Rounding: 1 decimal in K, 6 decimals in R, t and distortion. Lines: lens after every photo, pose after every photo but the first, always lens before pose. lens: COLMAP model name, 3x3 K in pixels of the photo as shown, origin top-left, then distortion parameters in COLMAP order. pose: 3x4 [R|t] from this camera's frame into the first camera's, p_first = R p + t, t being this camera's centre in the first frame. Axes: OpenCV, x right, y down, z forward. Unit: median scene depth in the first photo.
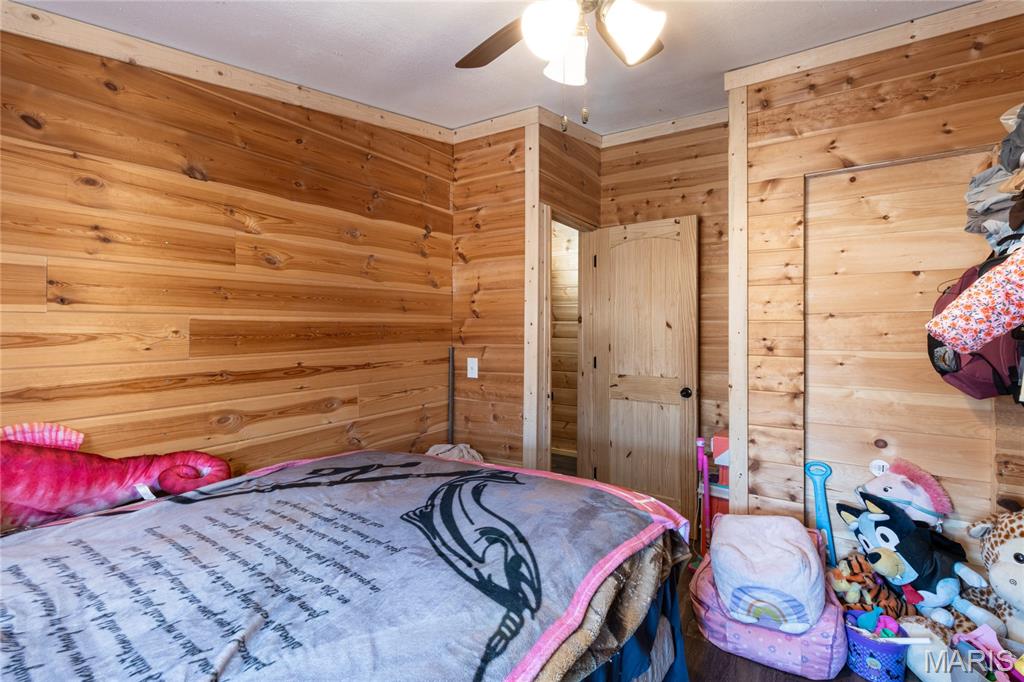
lens RADIAL K [[476.3, 0, 512.0], [0, 476.3, 334.4], [0, 0, 1]] dist [0.003385, 0.000625]
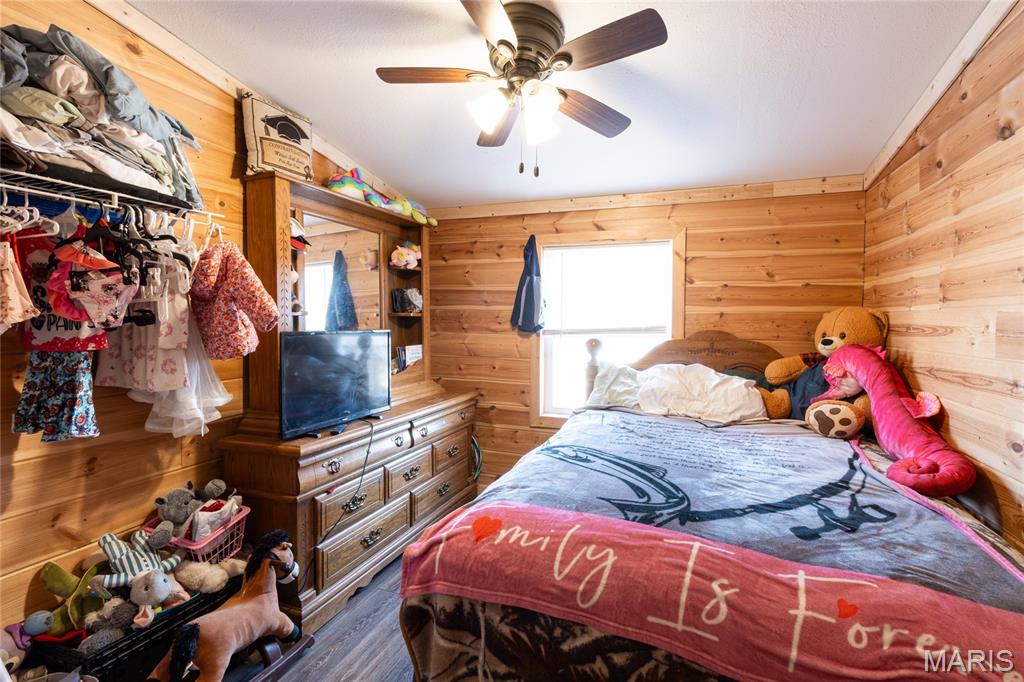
lens RADIAL K [[476.3, 0, 511.1], [0, 476.3, 337.4], [0, 0, 1]] dist [0.003385, 0.000625]
pose [[-0.978264, -0.007285, -0.207233, 0.385570], [-0.017916, 0.998615, 0.049469, -0.015163], [0.206586, 0.052107, -0.977040, 1.930632]]
